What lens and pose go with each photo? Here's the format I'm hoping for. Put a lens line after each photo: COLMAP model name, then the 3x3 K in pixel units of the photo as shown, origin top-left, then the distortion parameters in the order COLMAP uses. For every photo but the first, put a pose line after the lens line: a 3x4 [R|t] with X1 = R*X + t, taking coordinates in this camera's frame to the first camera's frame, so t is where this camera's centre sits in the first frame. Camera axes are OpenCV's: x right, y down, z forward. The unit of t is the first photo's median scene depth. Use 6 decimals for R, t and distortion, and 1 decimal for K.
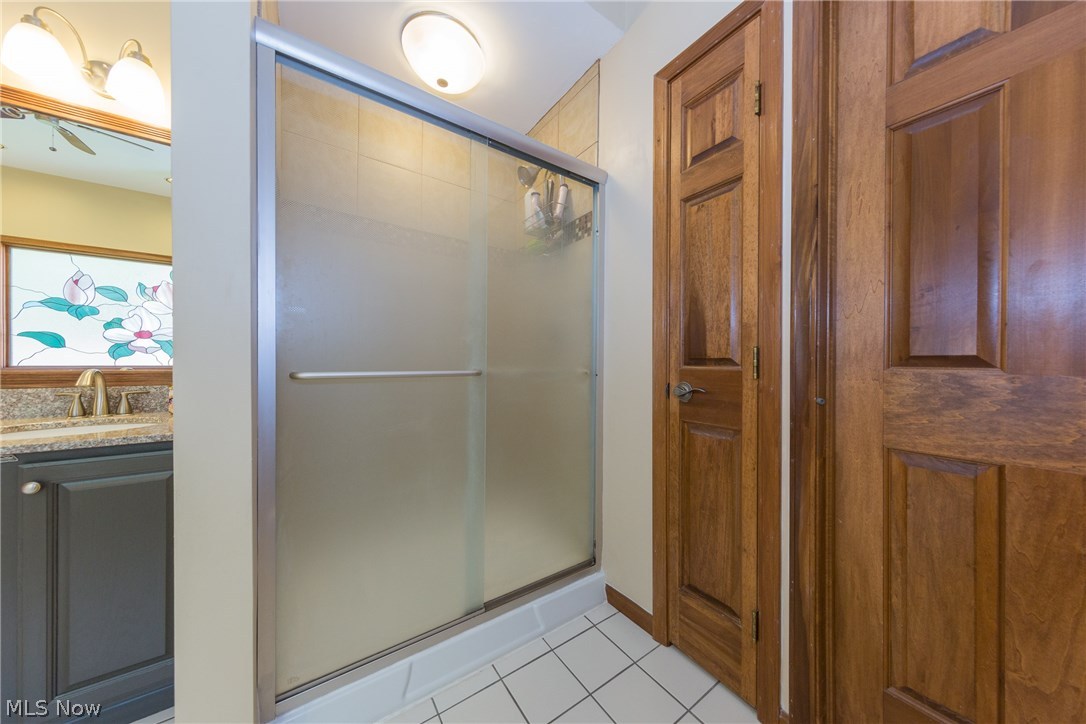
lens RADIAL K [[354.7, 0, 543.0], [0, 354.7, 362.0], [0, 0, 1]] dist [0.013222, -0.000005]
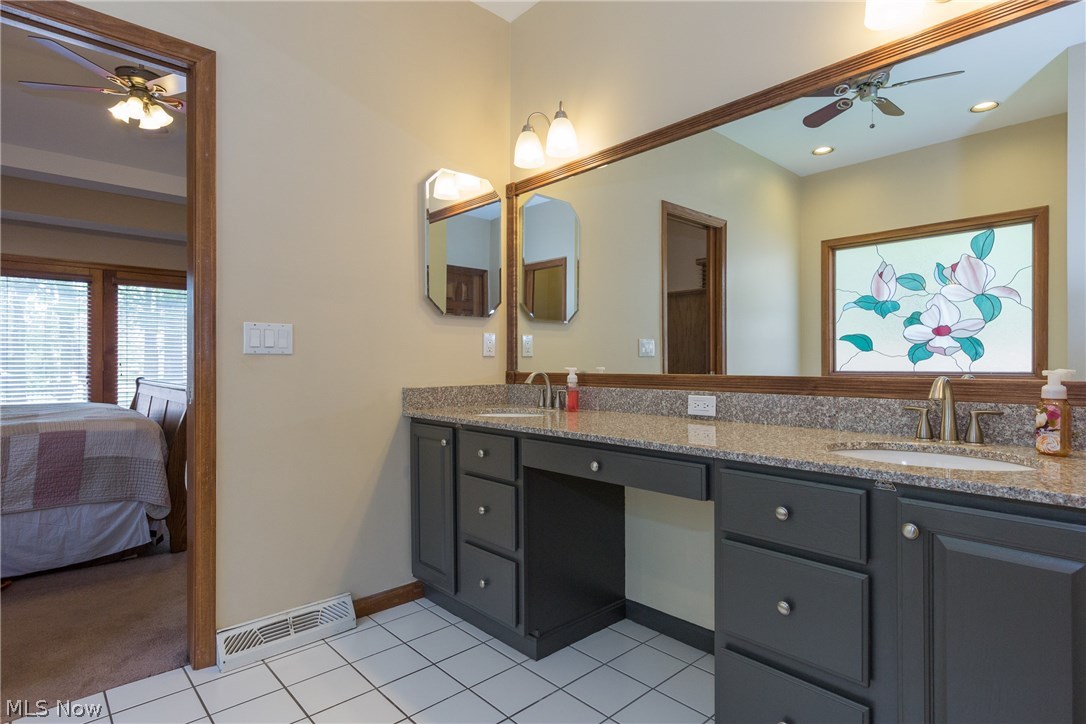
lens RADIAL K [[551.9, 0, 541.1], [0, 551.9, 364.9], [0, 0, 1]] dist [0.005125, 0.001212]
pose [[0.132180, -0.004796, -0.991214, -0.229590], [0.001185, 0.999988, -0.004681, 0.000421], [0.991225, -0.000556, 0.132184, 0.049506]]
